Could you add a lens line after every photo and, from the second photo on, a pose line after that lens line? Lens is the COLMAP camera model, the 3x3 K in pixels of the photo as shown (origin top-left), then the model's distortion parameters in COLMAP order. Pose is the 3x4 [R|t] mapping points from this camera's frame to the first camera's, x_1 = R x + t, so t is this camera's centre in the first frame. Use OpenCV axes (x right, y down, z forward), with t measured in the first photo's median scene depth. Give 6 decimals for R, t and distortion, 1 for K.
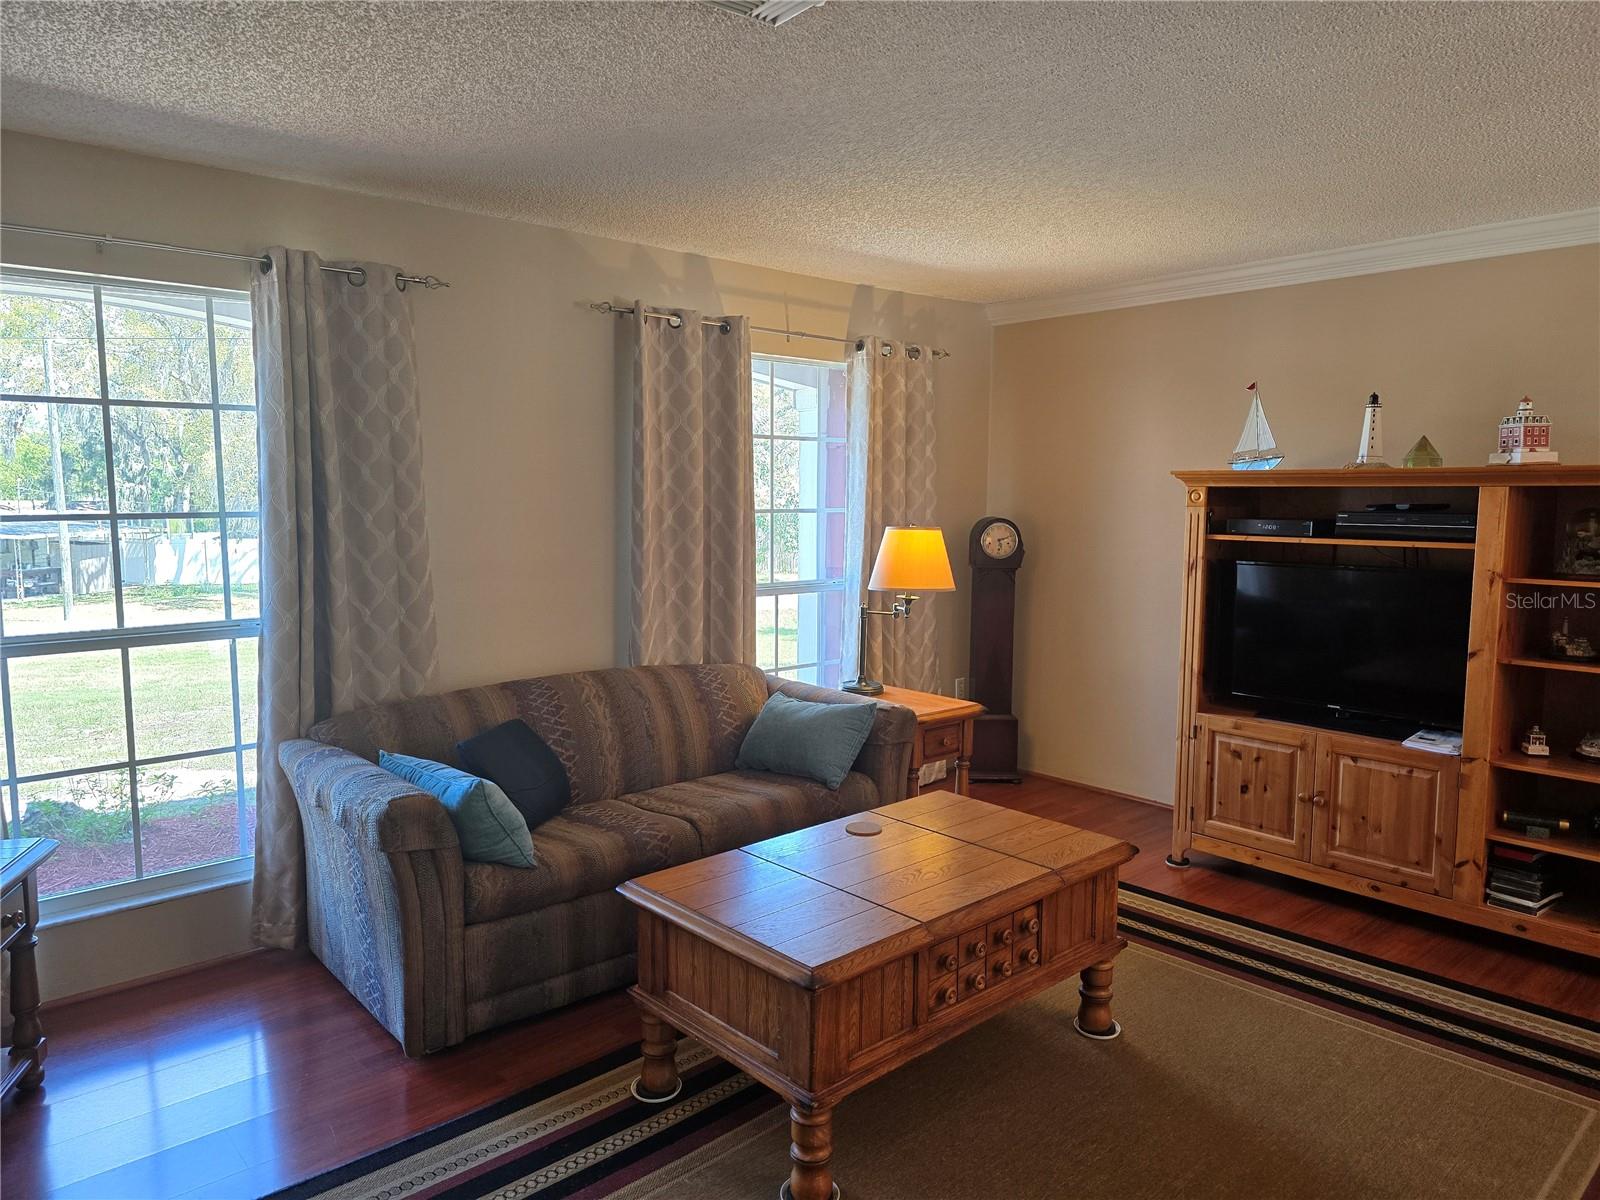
lens RADIAL K [[1082.6, 0, 798.1], [0, 1082.6, 597.7], [0, 0, 1]] dist [0.066540, -0.059409]
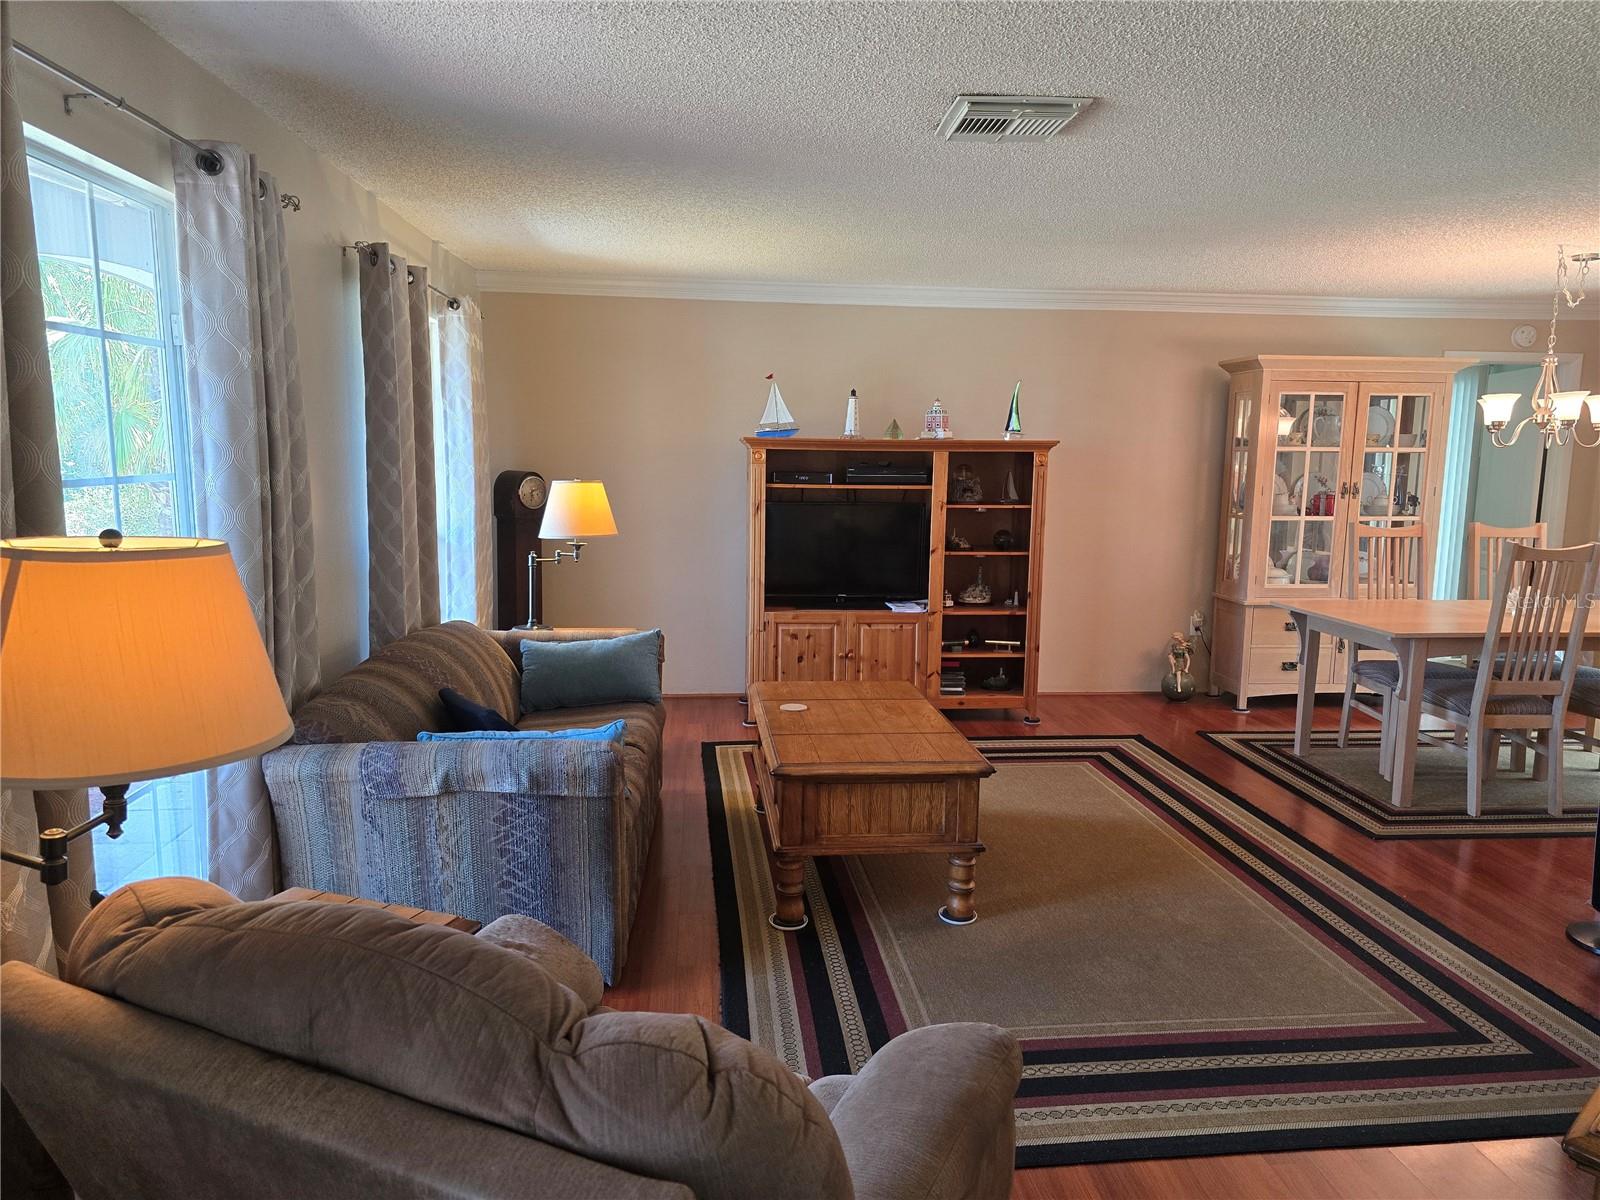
lens RADIAL K [[1082.6, 0, 800.4], [0, 1082.6, 603.6], [0, 0, 1]] dist [0.066540, -0.059409]
pose [[0.588643, -0.108819, 0.801036, -0.821792], [0.065310, 0.994061, 0.087048, -0.026336], [-0.805751, 0.001075, 0.592254, 0.165423]]
